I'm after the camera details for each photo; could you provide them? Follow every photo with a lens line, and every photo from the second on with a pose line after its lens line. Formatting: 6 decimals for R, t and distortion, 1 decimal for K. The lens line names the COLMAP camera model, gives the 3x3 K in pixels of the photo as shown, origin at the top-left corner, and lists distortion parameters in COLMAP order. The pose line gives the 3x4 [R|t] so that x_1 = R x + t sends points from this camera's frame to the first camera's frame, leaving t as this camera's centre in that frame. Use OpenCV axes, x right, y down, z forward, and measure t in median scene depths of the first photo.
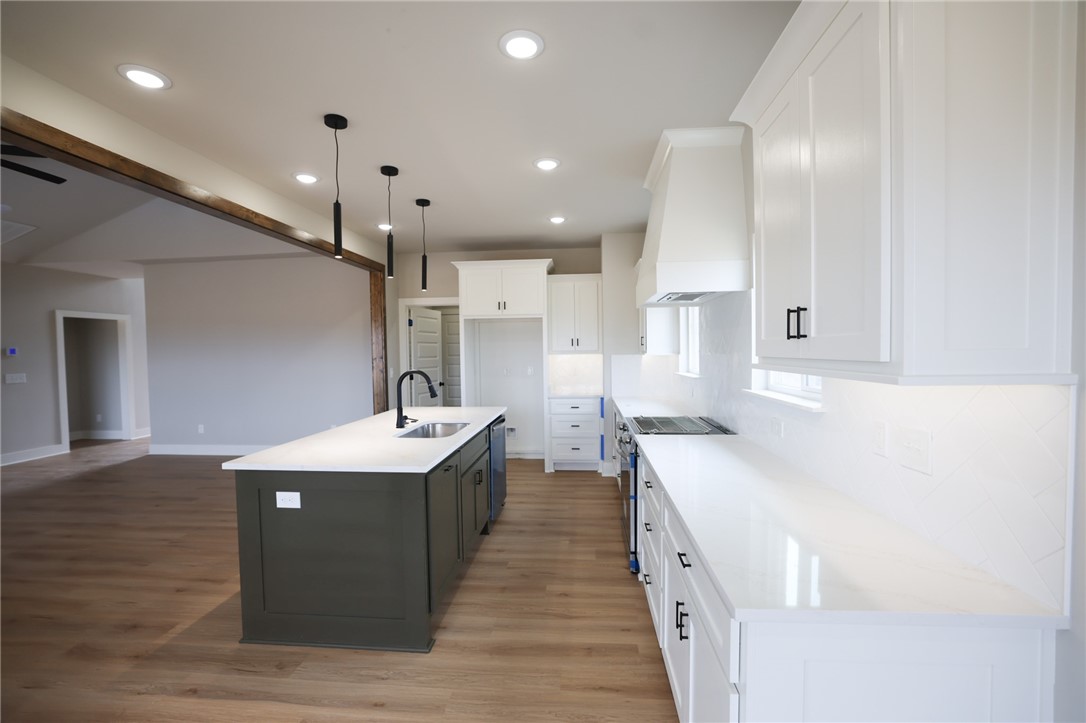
lens RADIAL K [[464.0, 0, 543.4], [0, 464.0, 364.1], [0, 0, 1]] dist [-0.044467, 0.017227]
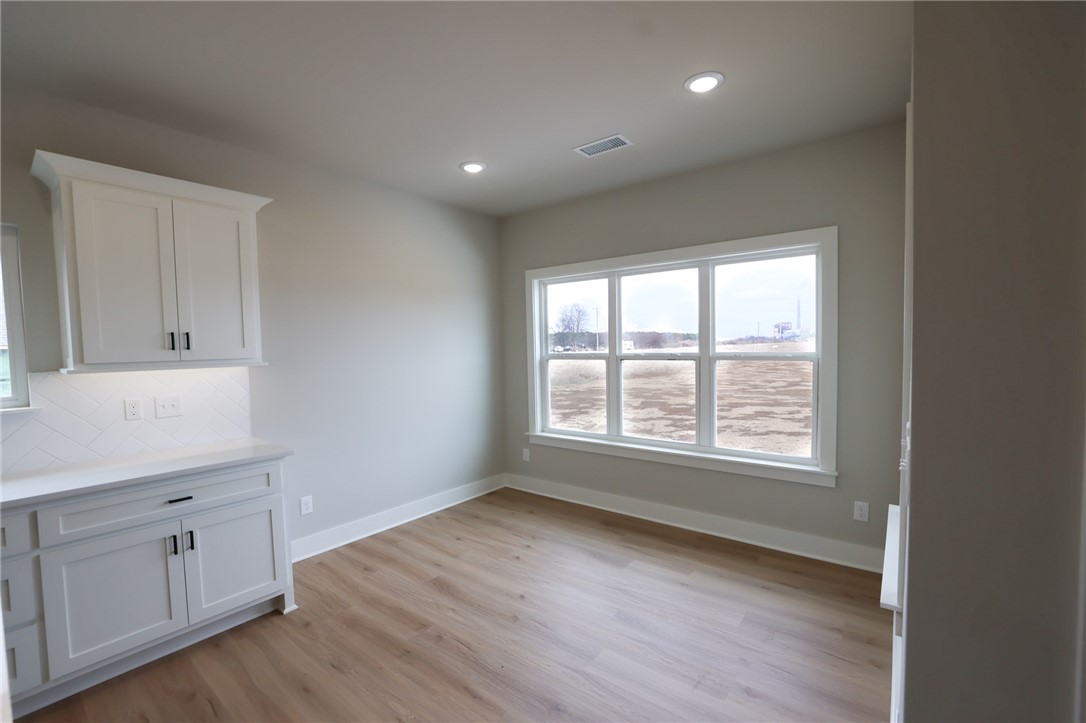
lens RADIAL K [[464.0, 0, 543.4], [0, 464.0, 364.1], [0, 0, 1]] dist [-0.044467, 0.017227]
pose [[-0.836580, 0.006691, 0.547803, -1.923124], [0.048517, 0.996901, 0.061917, -0.051681], [-0.545692, 0.078376, -0.834313, 2.222055]]
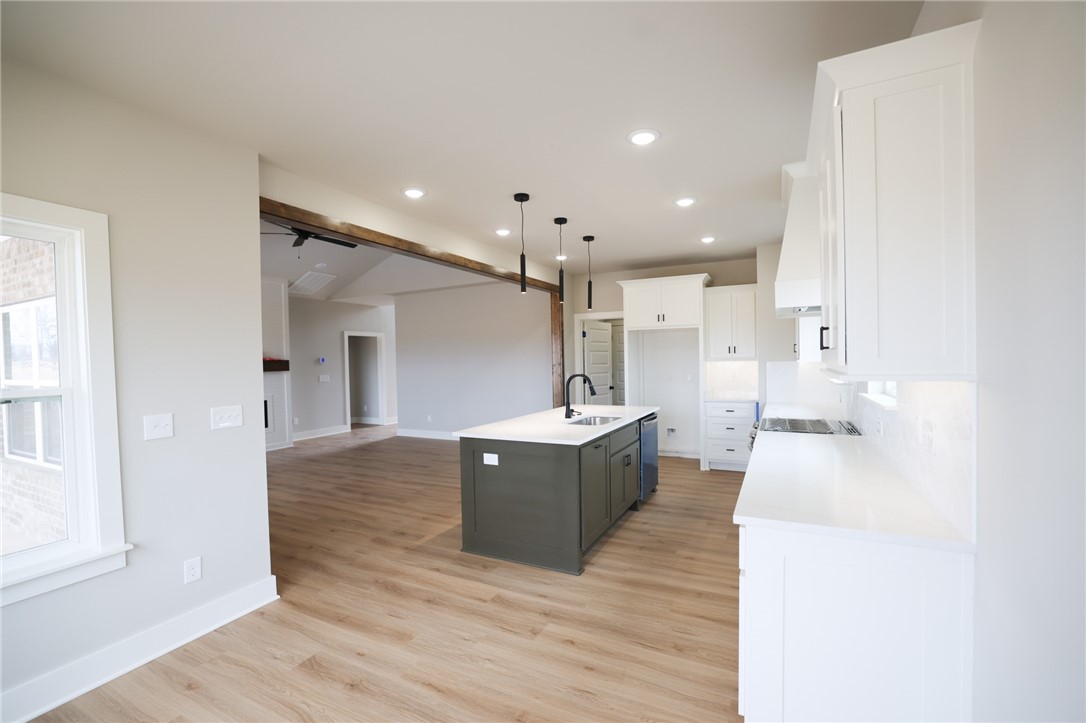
lens RADIAL K [[464.0, 0, 543.4], [0, 464.0, 364.1], [0, 0, 1]] dist [-0.044467, 0.017227]
pose [[0.925069, -0.000496, -0.379800, 0.107811], [-0.005212, 0.999888, -0.014000, 0.004155], [0.379764, 0.014930, 0.924963, -0.207978]]
